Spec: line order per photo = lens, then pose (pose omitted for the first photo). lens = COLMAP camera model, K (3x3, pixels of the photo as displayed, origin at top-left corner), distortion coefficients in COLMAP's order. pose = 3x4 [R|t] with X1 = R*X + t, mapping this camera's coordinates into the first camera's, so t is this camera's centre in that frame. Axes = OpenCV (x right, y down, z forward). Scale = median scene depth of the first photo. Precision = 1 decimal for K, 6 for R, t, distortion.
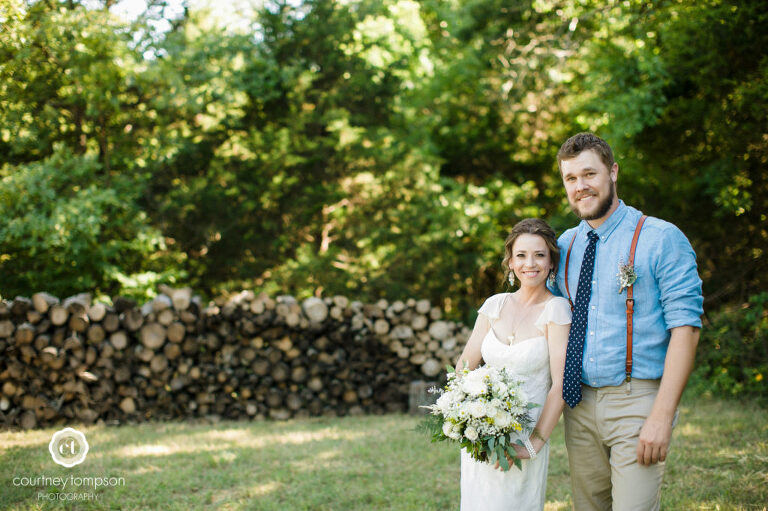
lens RADIAL K [[1106.9, 0, 384.0], [0, 1106.9, 255.5], [0, 0, 1]] dist [-0.186764, 0.341208]
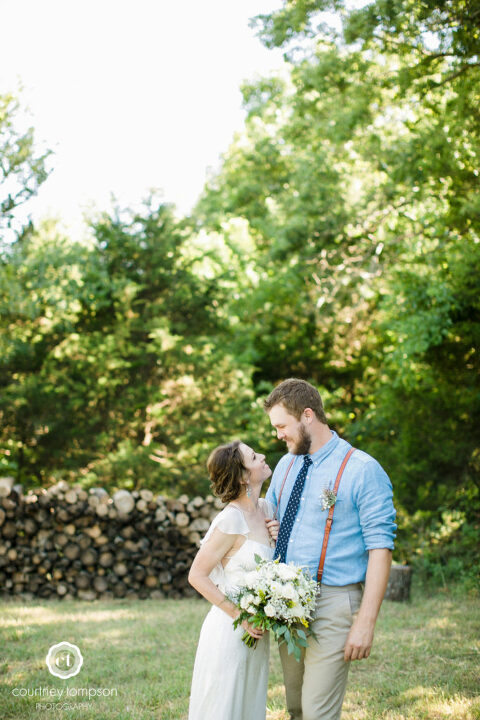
lens RADIAL K [[1037.7, 0, 240.0], [0, 1037.7, 360.0], [0, 0, 1]] dist [-0.186764, 0.341208]
pose [[0.999178, 0.037924, 0.014336, 0.034951], [-0.036599, 0.995836, -0.083489, -0.010748], [-0.017442, 0.082896, 0.996406, -0.049656]]
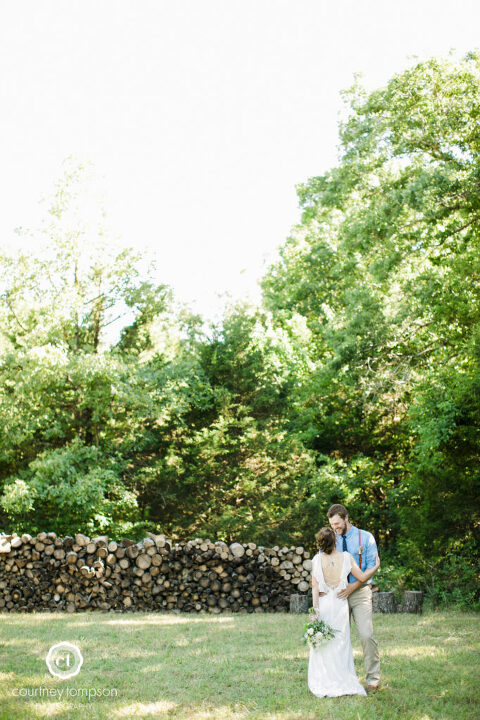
lens RADIAL K [[1037.7, 0, 240.0], [0, 1037.7, 360.0], [0, 0, 1]] dist [-0.186764, 0.341208]
pose [[0.998833, 0.031924, -0.036243, -0.008756], [-0.036290, 0.991236, -0.127023, -0.041157], [0.031870, 0.128190, 0.991237, -0.639571]]
